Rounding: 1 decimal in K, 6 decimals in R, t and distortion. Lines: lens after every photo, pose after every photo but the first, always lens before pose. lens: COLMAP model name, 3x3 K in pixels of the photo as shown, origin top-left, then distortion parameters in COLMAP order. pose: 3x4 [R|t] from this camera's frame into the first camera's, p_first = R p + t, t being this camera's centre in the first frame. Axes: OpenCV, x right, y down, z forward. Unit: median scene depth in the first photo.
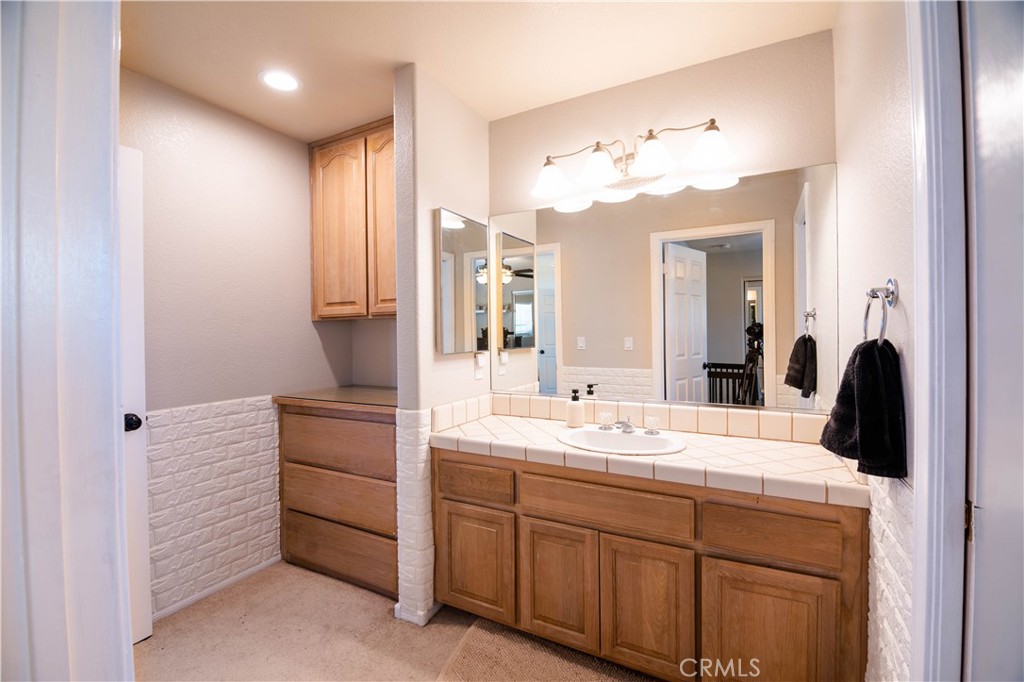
lens RADIAL K [[450.7, 0, 511.6], [0, 450.7, 337.3], [0, 0, 1]] dist [-0.018434, -0.000844]
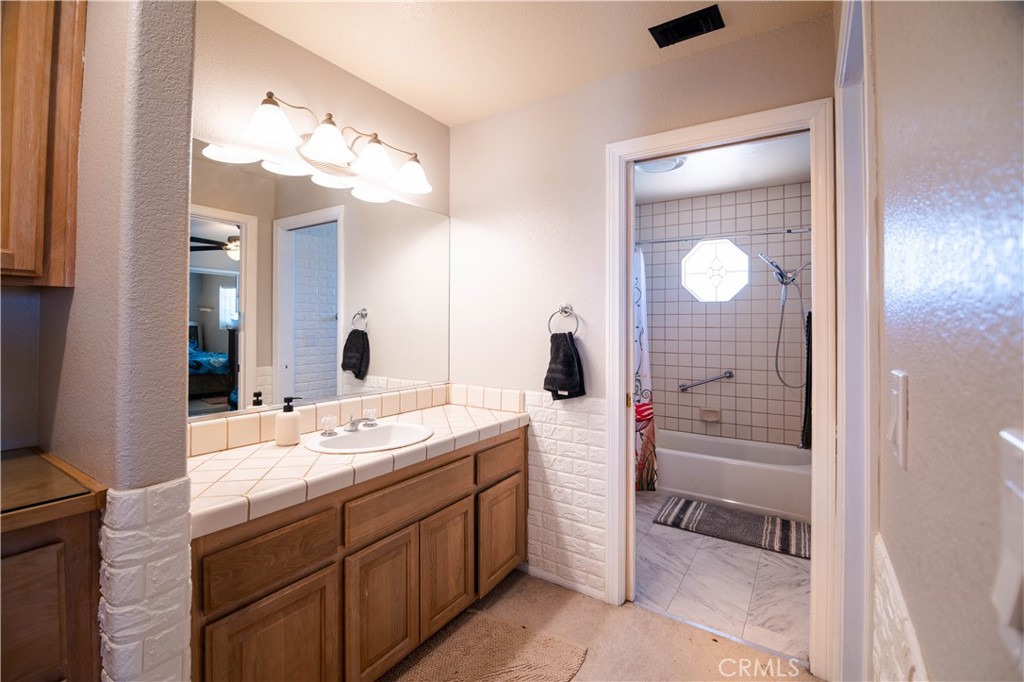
lens RADIAL K [[450.7, 0, 514.9], [0, 450.7, 318.7], [0, 0, 1]] dist [-0.018434, -0.000844]
pose [[0.075255, 0.024555, 0.996862, -0.787577], [0.007238, 0.999657, -0.025170, -0.001188], [-0.997138, 0.009110, 0.075051, 0.675896]]
